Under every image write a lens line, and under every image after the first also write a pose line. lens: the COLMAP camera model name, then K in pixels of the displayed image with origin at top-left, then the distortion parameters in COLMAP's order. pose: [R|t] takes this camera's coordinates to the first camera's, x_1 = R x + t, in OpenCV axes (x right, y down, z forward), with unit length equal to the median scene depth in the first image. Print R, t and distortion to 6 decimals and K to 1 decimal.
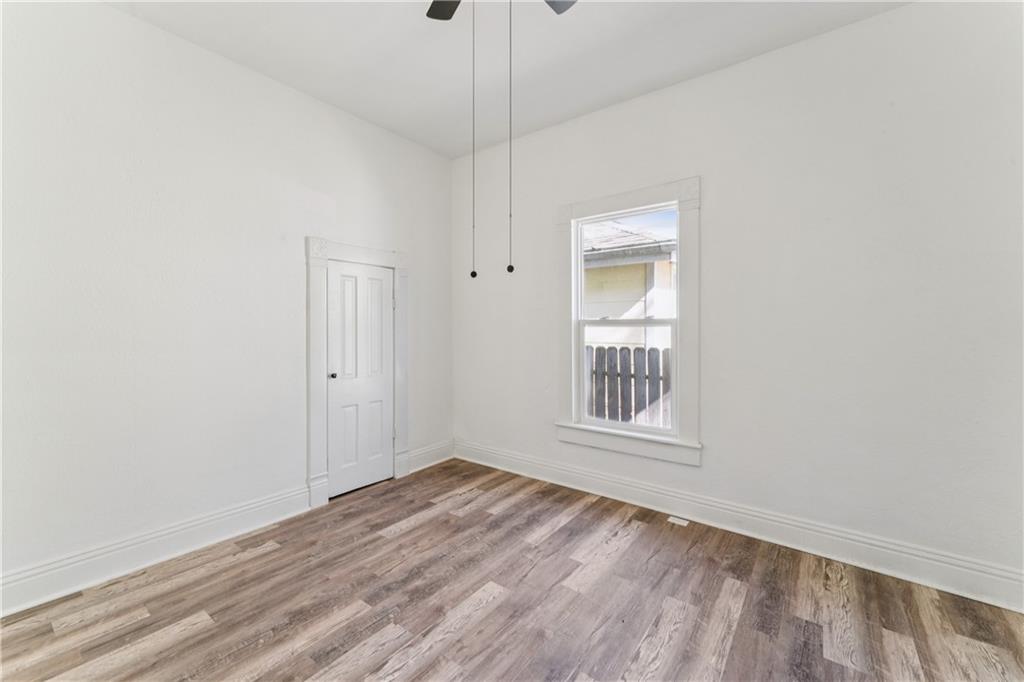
lens RADIAL K [[414.3, 0, 510.7], [0, 414.3, 335.1], [0, 0, 1]] dist [-0.001426, -0.001093]
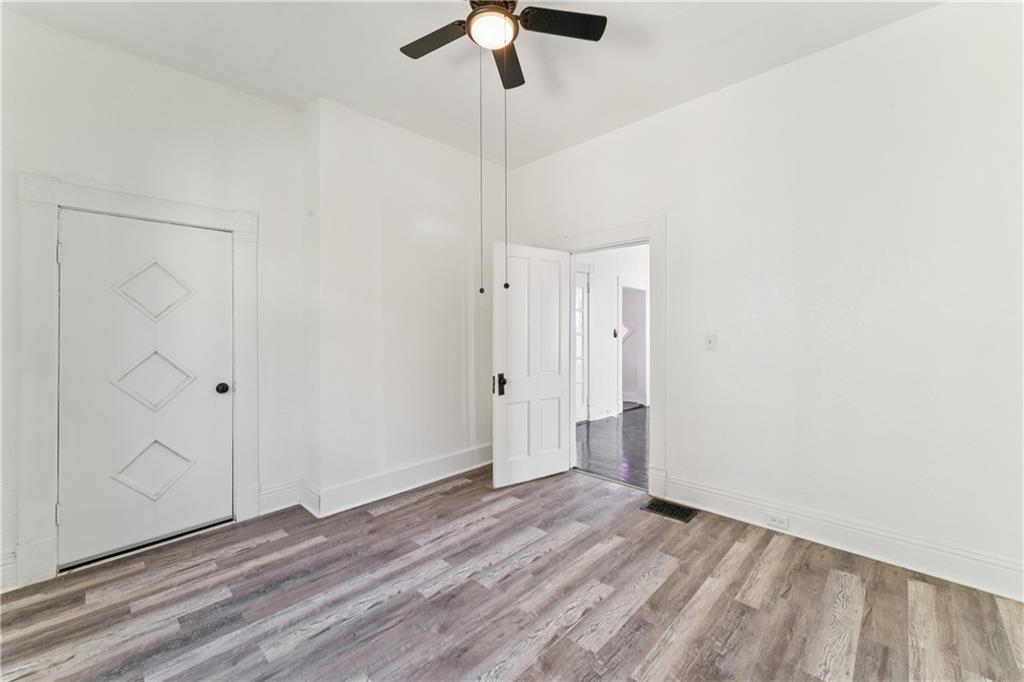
lens RADIAL K [[414.3, 0, 514.4], [0, 414.3, 336.6], [0, 0, 1]] dist [-0.001426, -0.001093]
pose [[-0.993861, 0.004793, 0.110530, -0.221542], [0.007517, 0.999678, 0.024248, -0.029733], [-0.110378, 0.024930, -0.993577, 1.989458]]
